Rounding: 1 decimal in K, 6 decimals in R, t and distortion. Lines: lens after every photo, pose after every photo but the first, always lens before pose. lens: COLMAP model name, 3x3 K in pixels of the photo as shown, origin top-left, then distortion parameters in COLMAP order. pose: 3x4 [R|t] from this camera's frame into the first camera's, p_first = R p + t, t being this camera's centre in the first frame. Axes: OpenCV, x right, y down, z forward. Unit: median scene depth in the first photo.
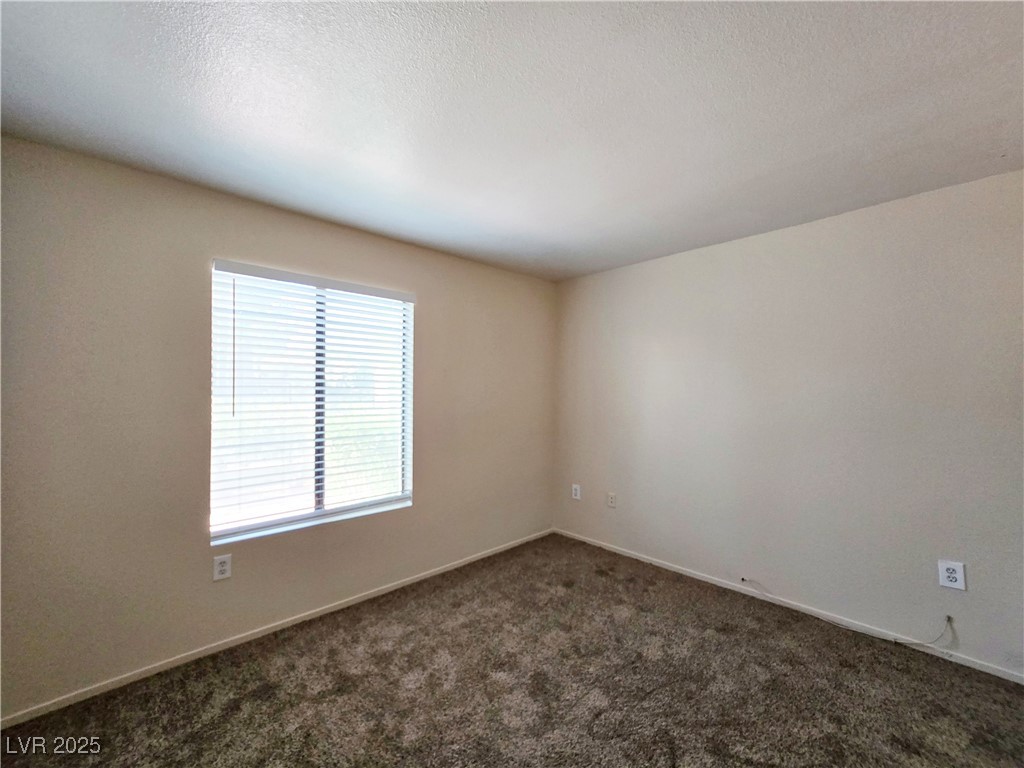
lens RADIAL K [[424.7, 0, 515.1], [0, 424.7, 393.8], [0, 0, 1]] dist [-0.000149, -0.000038]
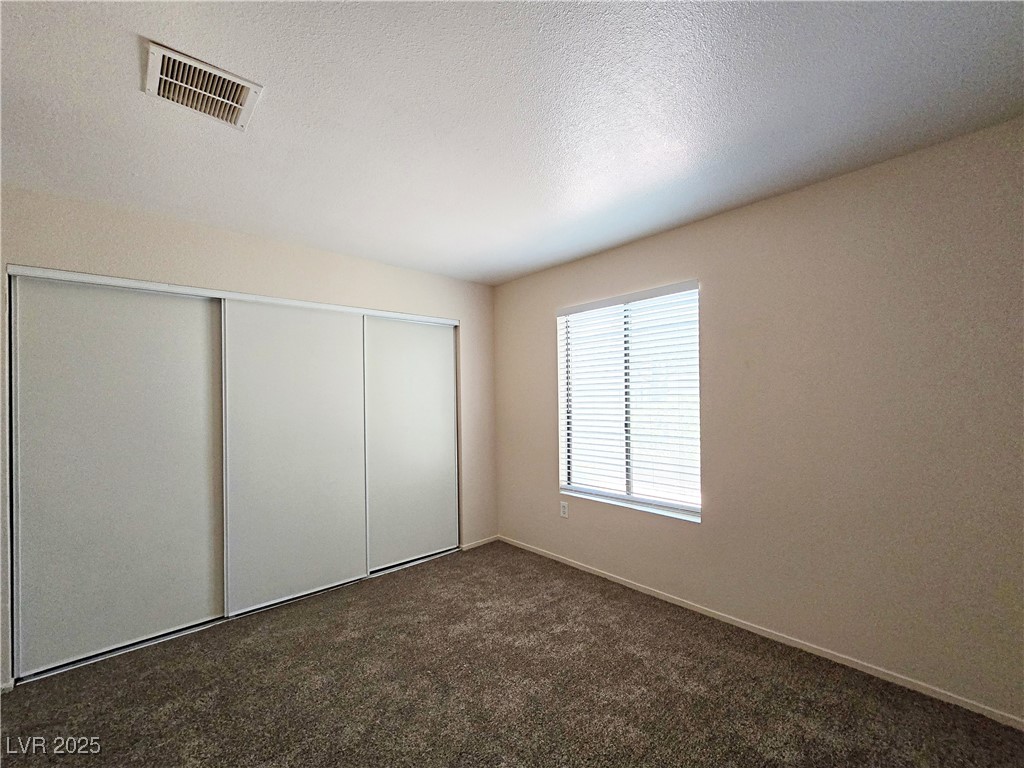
lens RADIAL K [[434.6, 0, 516.6], [0, 434.6, 393.9], [0, 0, 1]] dist [-0.000395, 0.000839]
pose [[-0.043706, -0.010040, -0.998994, 0.744384], [0.016291, 0.999809, -0.010761, 0.004831], [0.998912, -0.016745, -0.043535, 0.756332]]
